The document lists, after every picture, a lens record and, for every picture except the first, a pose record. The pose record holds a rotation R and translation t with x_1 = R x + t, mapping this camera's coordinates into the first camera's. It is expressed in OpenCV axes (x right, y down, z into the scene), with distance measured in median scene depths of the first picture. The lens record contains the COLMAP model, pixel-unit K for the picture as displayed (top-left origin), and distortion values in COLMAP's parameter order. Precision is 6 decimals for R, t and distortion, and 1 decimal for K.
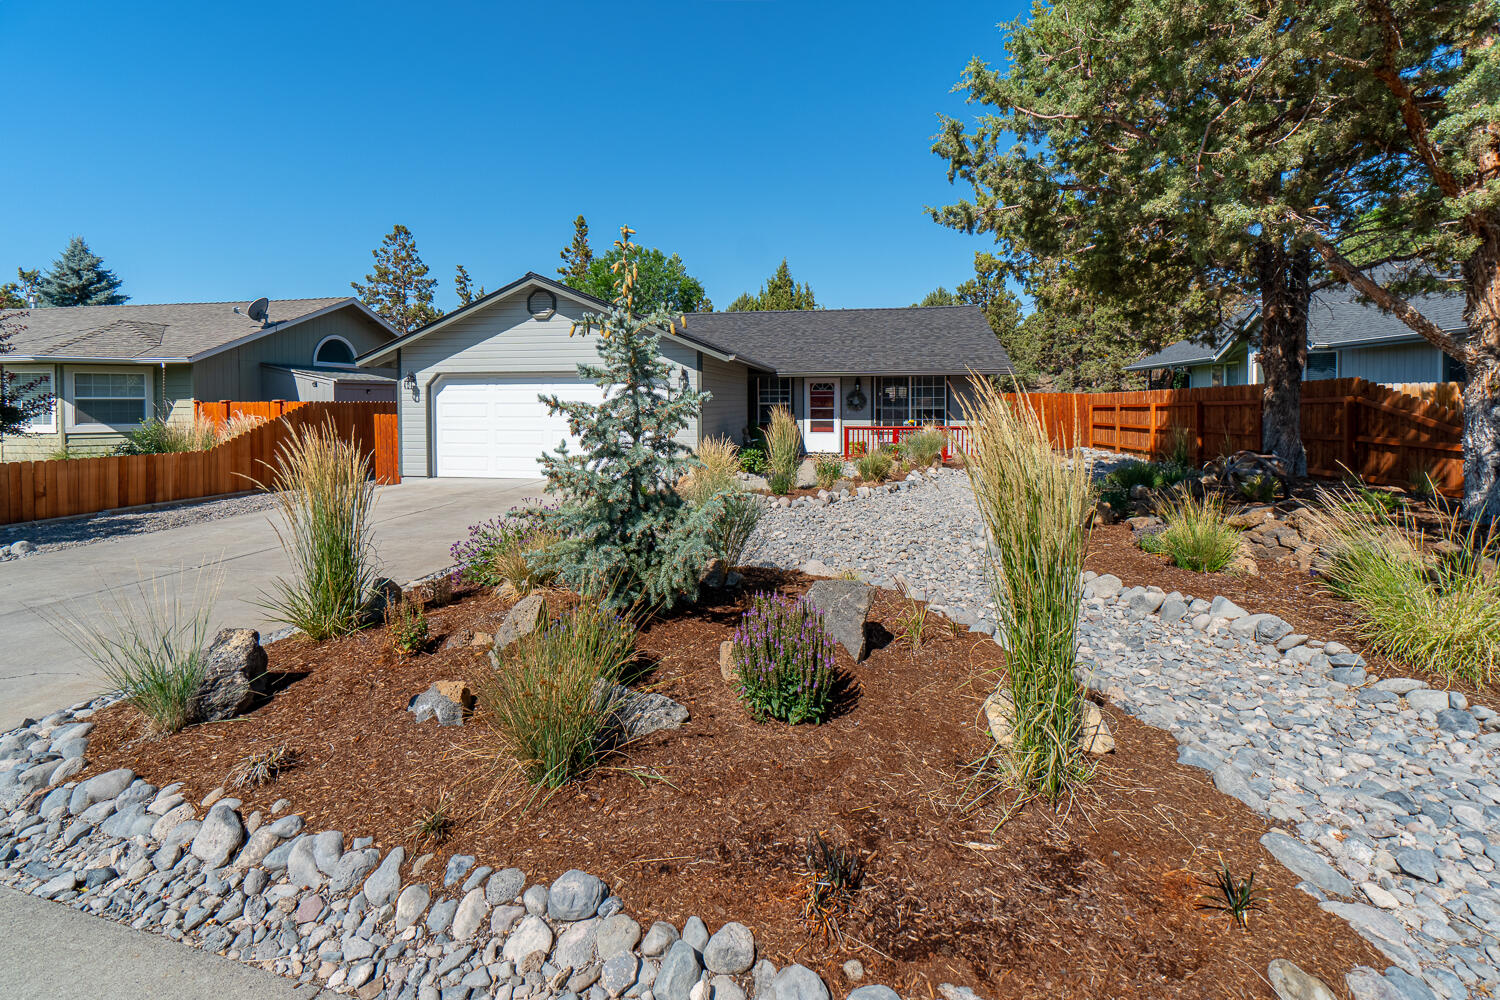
lens RADIAL K [[620.9, 0, 770.0], [0, 620.9, 408.4], [0, 0, 1]] dist [-0.000162, 0.000181]
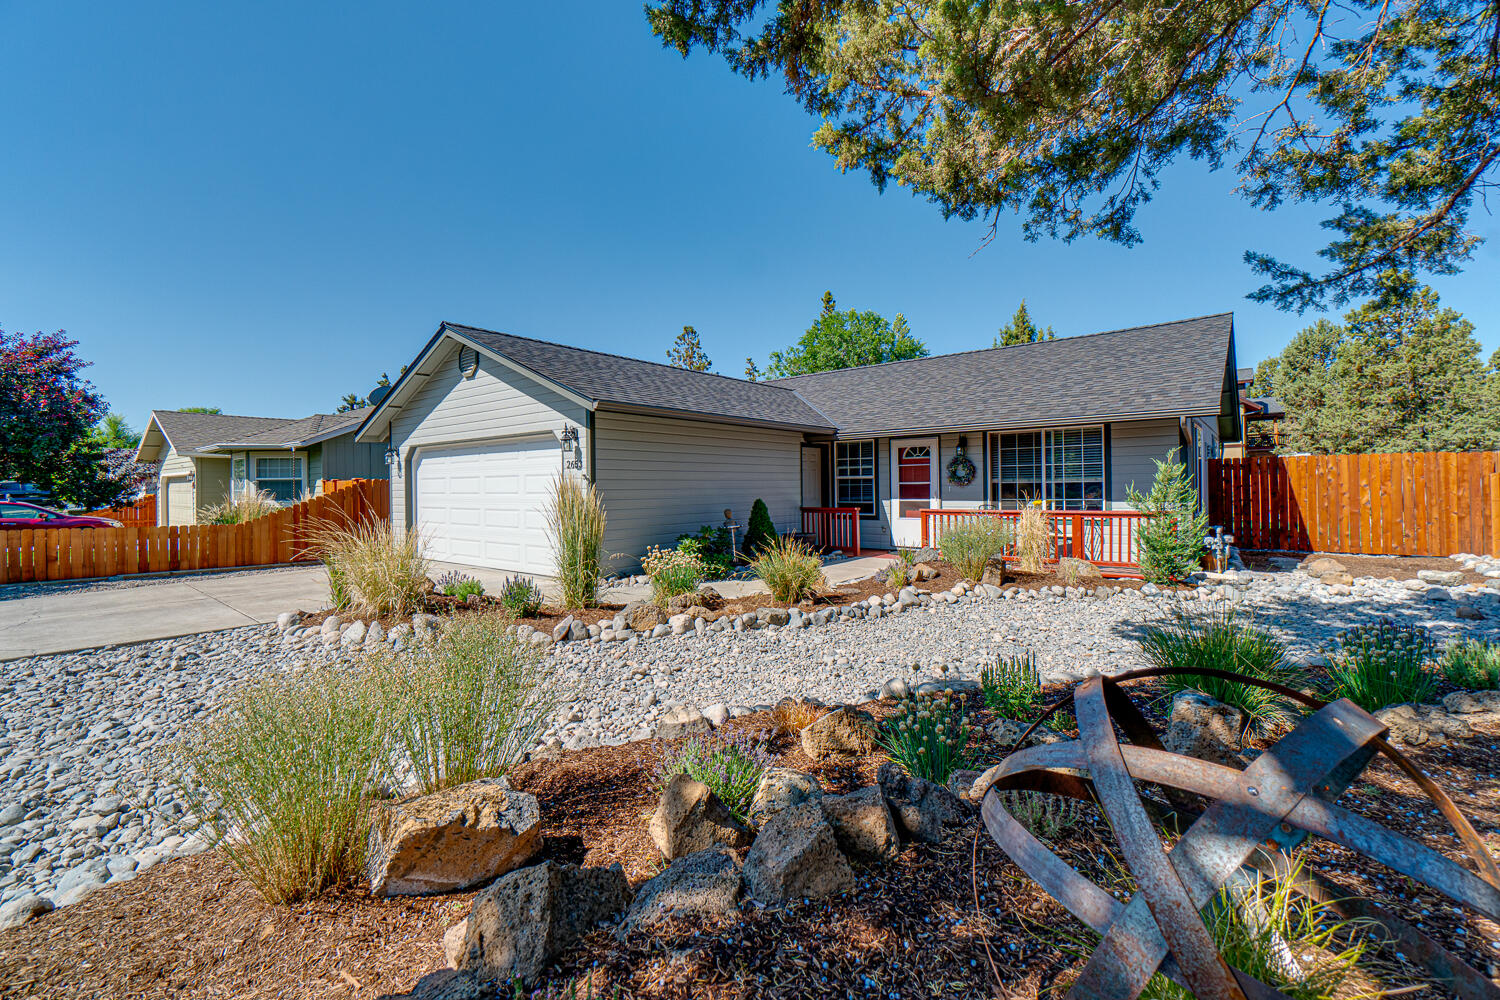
lens RADIAL K [[645.5, 0, 742.0], [0, 645.5, 485.3], [0, 0, 1]] dist [-0.000204, 0.001334]
pose [[0.884979, -0.008208, -0.465559, 0.252131], [0.004268, 0.999946, -0.009517, 0.008439], [0.465612, 0.006436, 0.884965, 0.275948]]
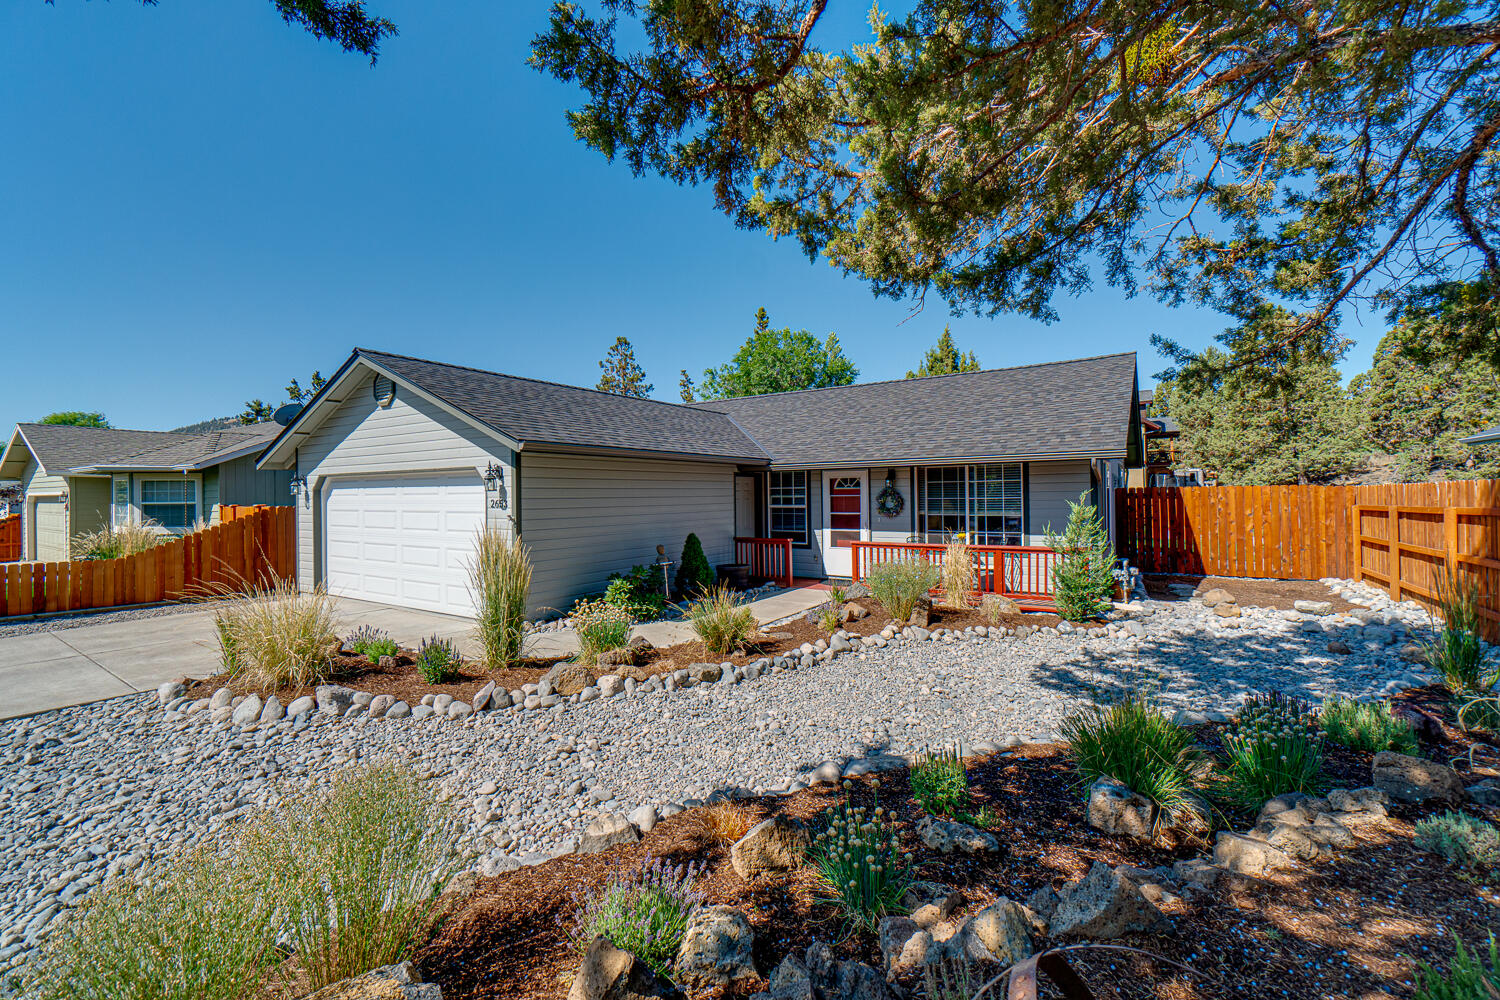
lens RADIAL K [[644.0, 0, 743.0], [0, 644.0, 494.2], [0, 0, 1]] dist [-0.000553, 0.000847]
pose [[0.928305, -0.009412, -0.371702, 0.251242], [0.004766, 0.999899, -0.013416, -0.012817], [0.371790, 0.010682, 0.928255, 0.280521]]
